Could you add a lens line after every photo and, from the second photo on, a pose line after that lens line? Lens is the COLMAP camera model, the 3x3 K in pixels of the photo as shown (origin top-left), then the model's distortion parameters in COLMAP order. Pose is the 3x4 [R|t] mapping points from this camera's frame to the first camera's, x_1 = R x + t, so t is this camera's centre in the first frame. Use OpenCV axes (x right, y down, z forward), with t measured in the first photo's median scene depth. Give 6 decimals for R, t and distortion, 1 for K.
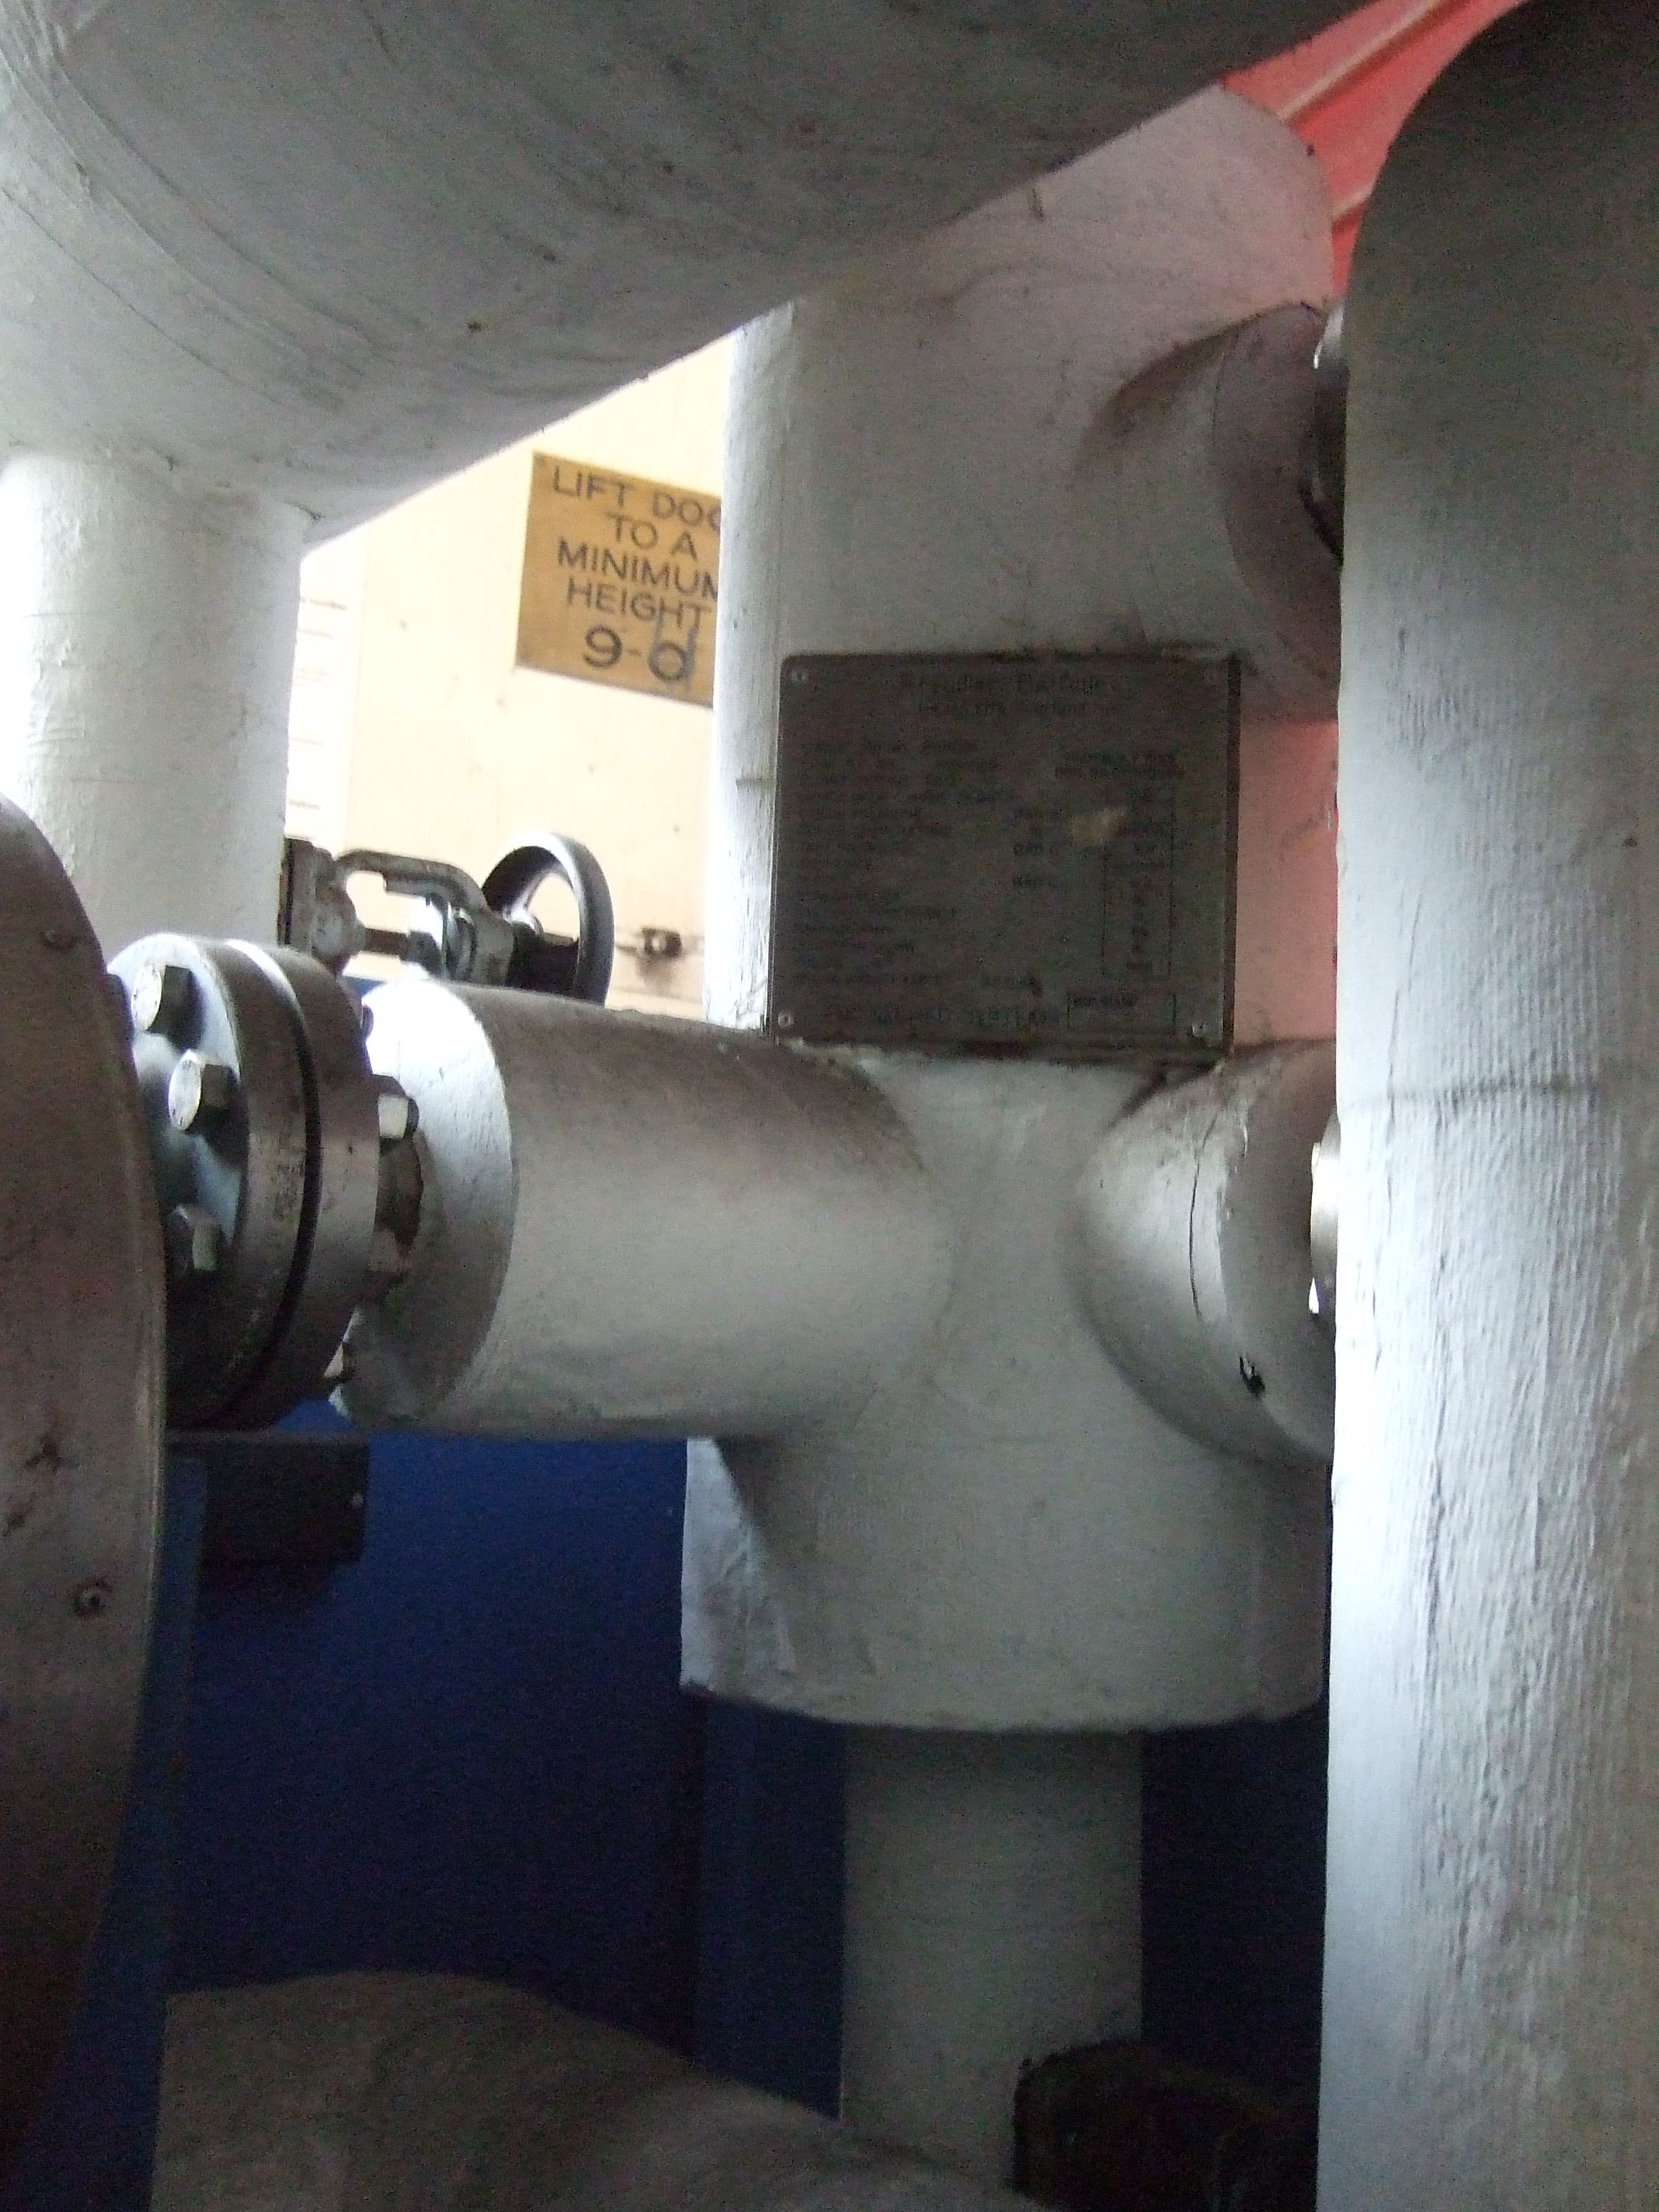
lens RADIAL K [[2302.7, 0, 830.1], [0, 2302.7, 1208.7], [0, 0, 1]] dist [0.000292, -0.143783]
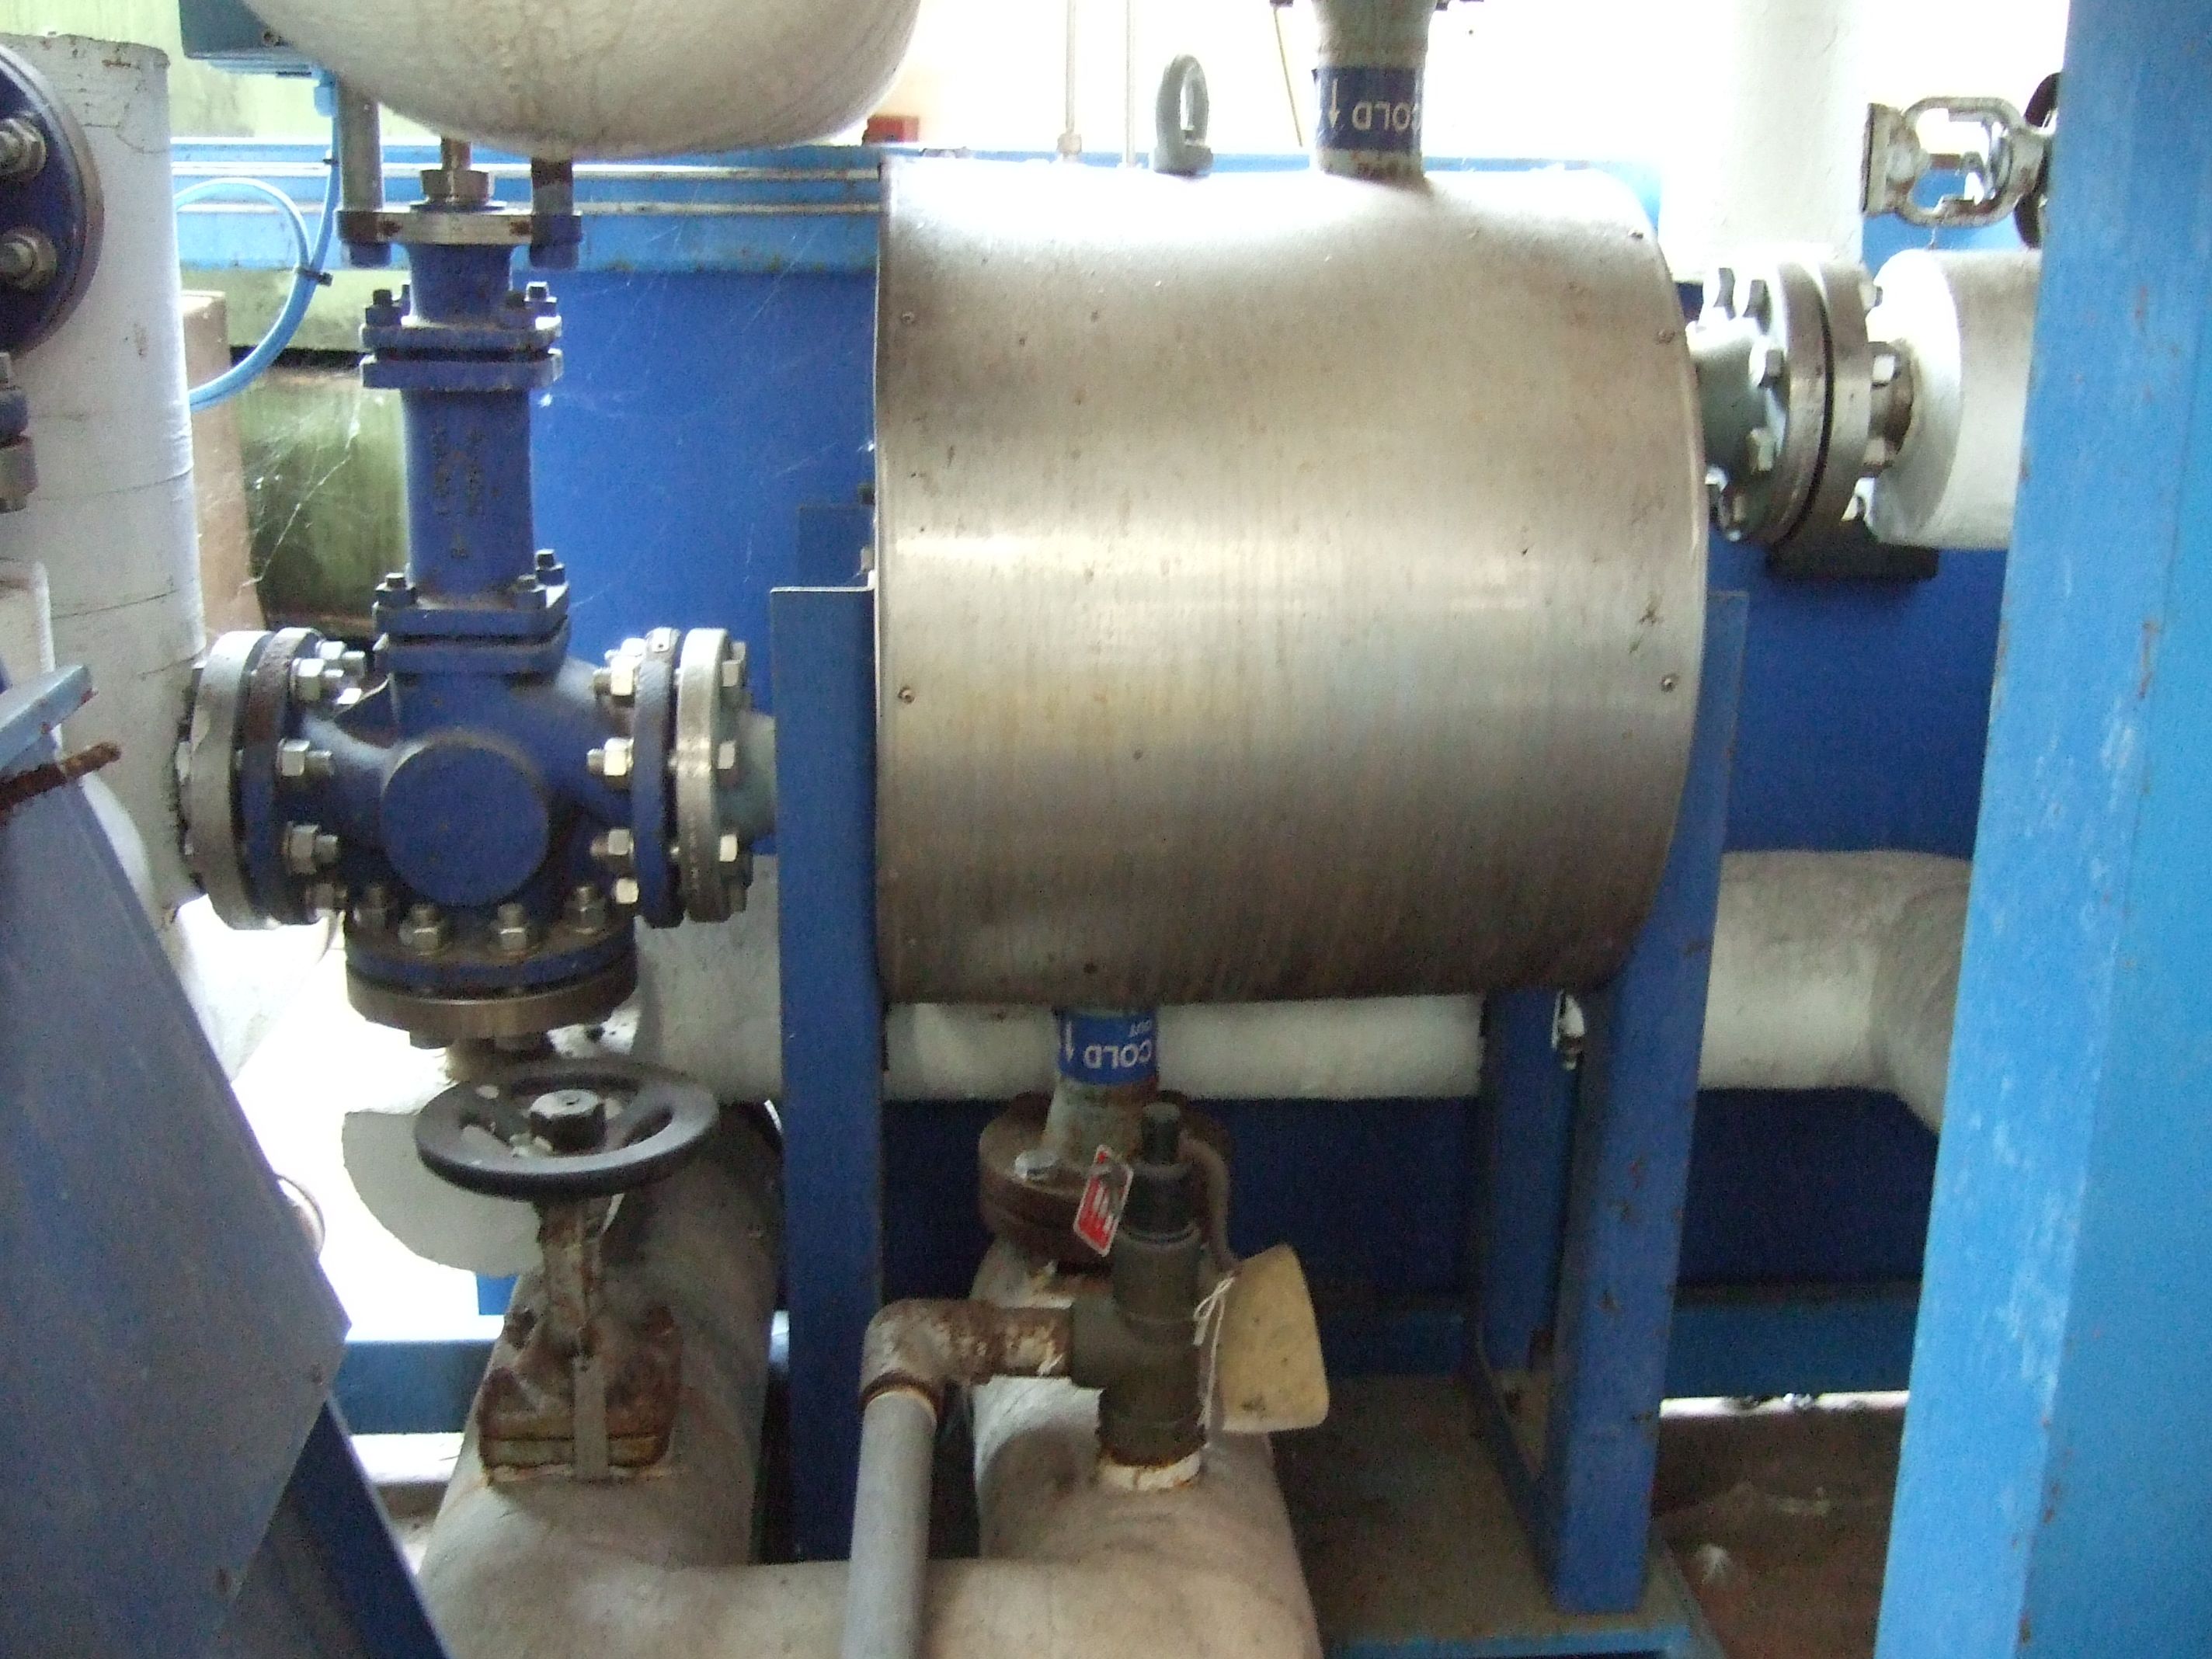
lens RADIAL K [[2302.7, 0, 1106.0], [0, 2302.7, 829.5], [0, 0, 1]] dist [0.000292, -0.143783]
pose [[0.805260, 0.121786, -0.580279, 0.350446], [0.076786, 0.949017, 0.305730, -0.268417], [0.587928, -0.290750, 0.754854, -0.657499]]
